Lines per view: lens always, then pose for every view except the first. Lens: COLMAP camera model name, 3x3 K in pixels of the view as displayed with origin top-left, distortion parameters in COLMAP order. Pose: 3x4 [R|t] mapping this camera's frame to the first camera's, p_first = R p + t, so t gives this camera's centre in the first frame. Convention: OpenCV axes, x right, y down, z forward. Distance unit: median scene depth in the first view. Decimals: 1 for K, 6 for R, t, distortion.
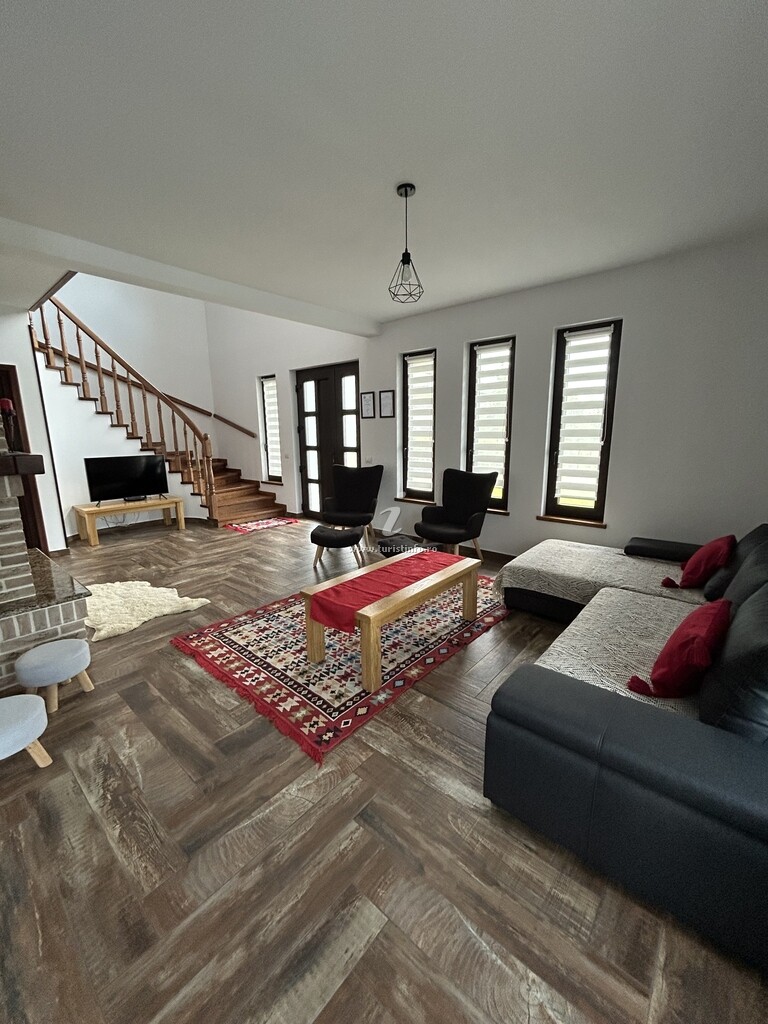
lens RADIAL K [[414.5, 0, 393.7], [0, 414.5, 512.2], [0, 0, 1]] dist [0.000773, -0.000325]
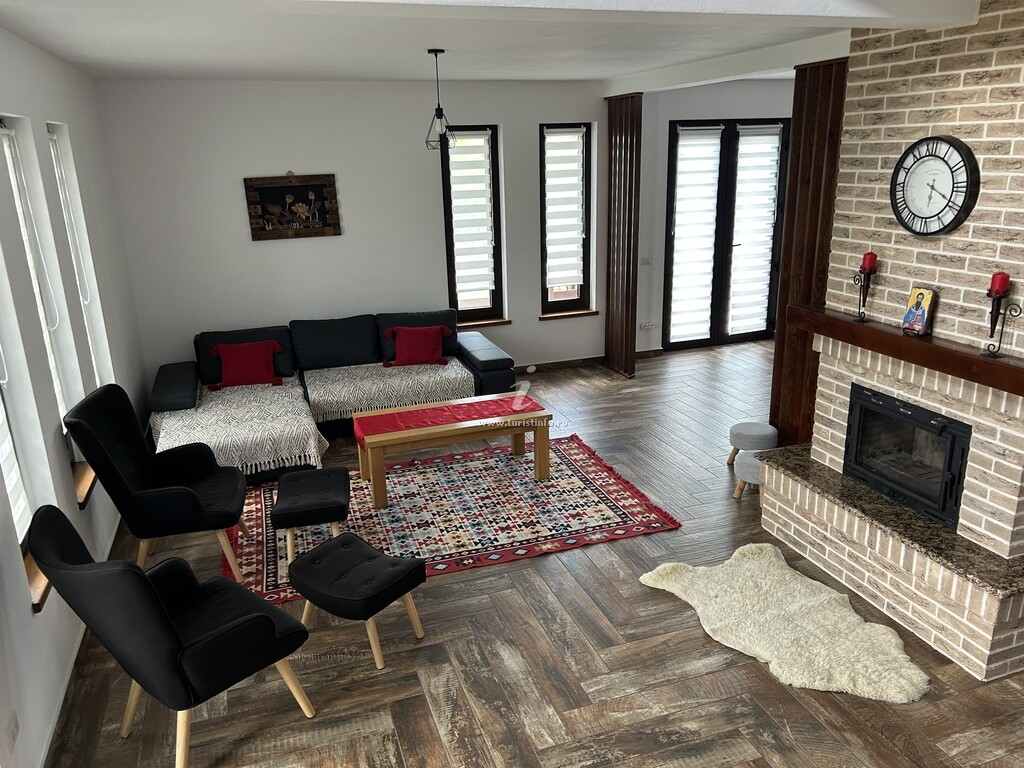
lens RADIAL K [[774.5, 0, 510.3], [0, 774.5, 384.8], [0, 0, 1]] dist [0.035355, -0.006607]
pose [[-0.854604, -0.115710, 0.506225, -0.987578], [0.141802, 0.885805, 0.441861, -0.673696], [-0.499545, 0.449400, -0.740604, 2.166136]]
